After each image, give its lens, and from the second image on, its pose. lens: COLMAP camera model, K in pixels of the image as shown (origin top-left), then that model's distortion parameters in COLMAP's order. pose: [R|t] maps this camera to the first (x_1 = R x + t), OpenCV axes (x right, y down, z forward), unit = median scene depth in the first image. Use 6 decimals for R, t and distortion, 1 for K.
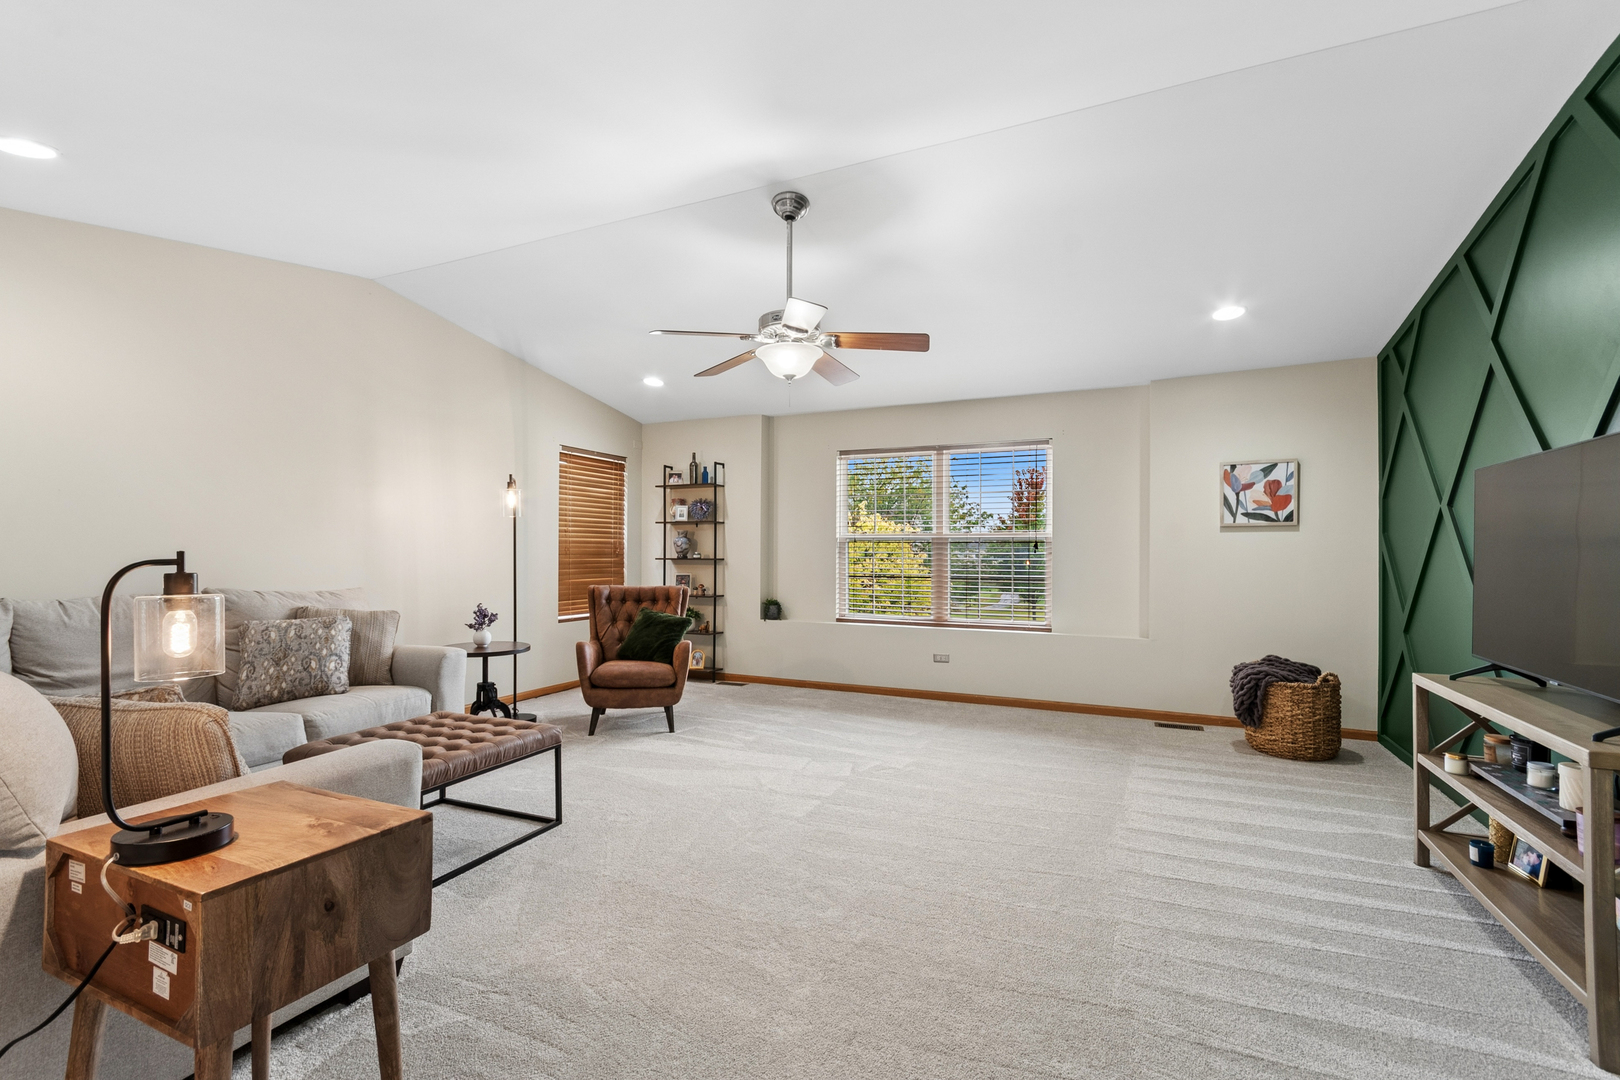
lens RADIAL K [[706.4, 0, 810.1], [0, 706.4, 550.1], [0, 0, 1]] dist [0.006427, -0.000948]
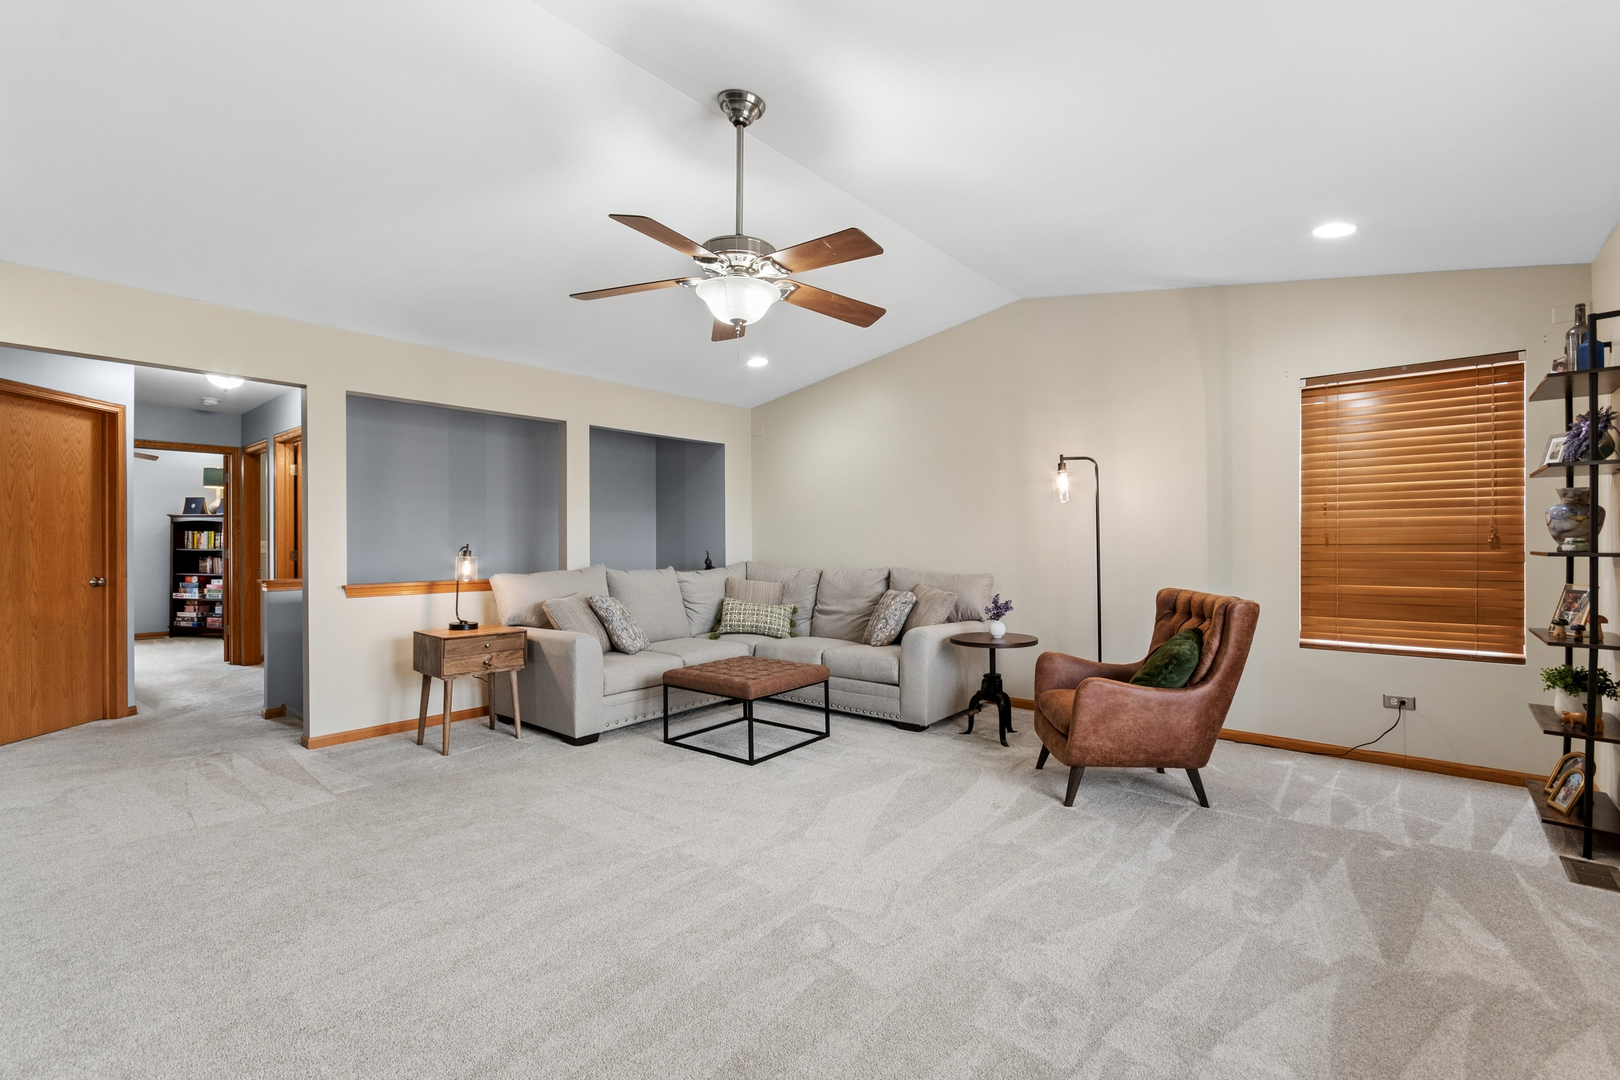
lens RADIAL K [[706.4, 0, 814.8], [0, 706.4, 551.0], [0, 0, 1]] dist [0.006427, -0.000948]
pose [[-0.276744, -0.008950, -0.960902, 0.508964], [0.003991, 0.999937, -0.010463, 0.021058], [0.960935, -0.006731, -0.276691, 0.935839]]
